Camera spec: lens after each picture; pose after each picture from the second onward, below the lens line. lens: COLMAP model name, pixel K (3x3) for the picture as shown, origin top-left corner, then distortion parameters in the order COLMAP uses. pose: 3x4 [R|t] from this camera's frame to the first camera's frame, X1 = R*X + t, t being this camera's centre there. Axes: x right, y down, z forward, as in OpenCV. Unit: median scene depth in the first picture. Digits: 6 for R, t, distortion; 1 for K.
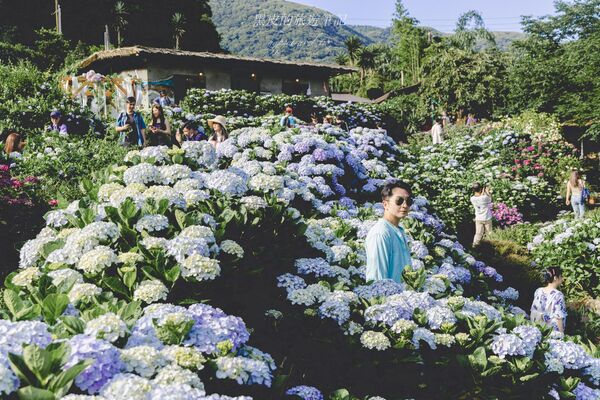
lens RADIAL K [[900.2, 0, 301.0], [0, 900.2, 196.9], [0, 0, 1]] dist [0.008960, 0.000000]
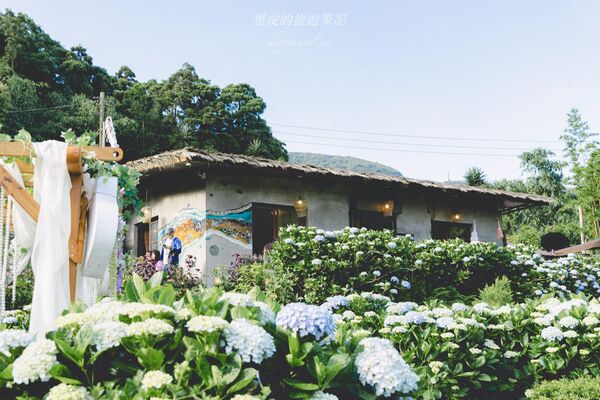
lens RADIAL K [[809.1, 0, 300.3], [0, 809.1, 199.3], [0, 0, 1]] dist [0.038890, 0.000000]
pose [[0.997304, 0.008153, -0.072922, -0.088509], [-0.020120, 0.986102, -0.164915, -0.065200], [0.070565, 0.165938, 0.983608, 0.598412]]
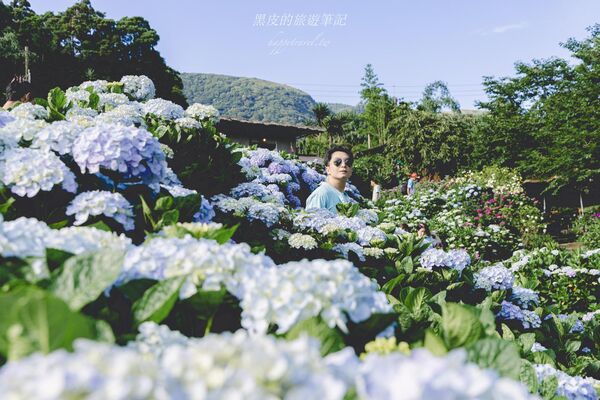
lens RADIAL K [[900.2, 0, 300.1], [0, 900.2, 203.5], [0, 0, 1]] dist [0.008960, 0.000000]
pose [[0.999528, 0.001598, 0.030672, 0.006577], [0.000807, 0.996933, -0.078260, 0.026690], [-0.030703, 0.078248, 0.996461, -0.002733]]
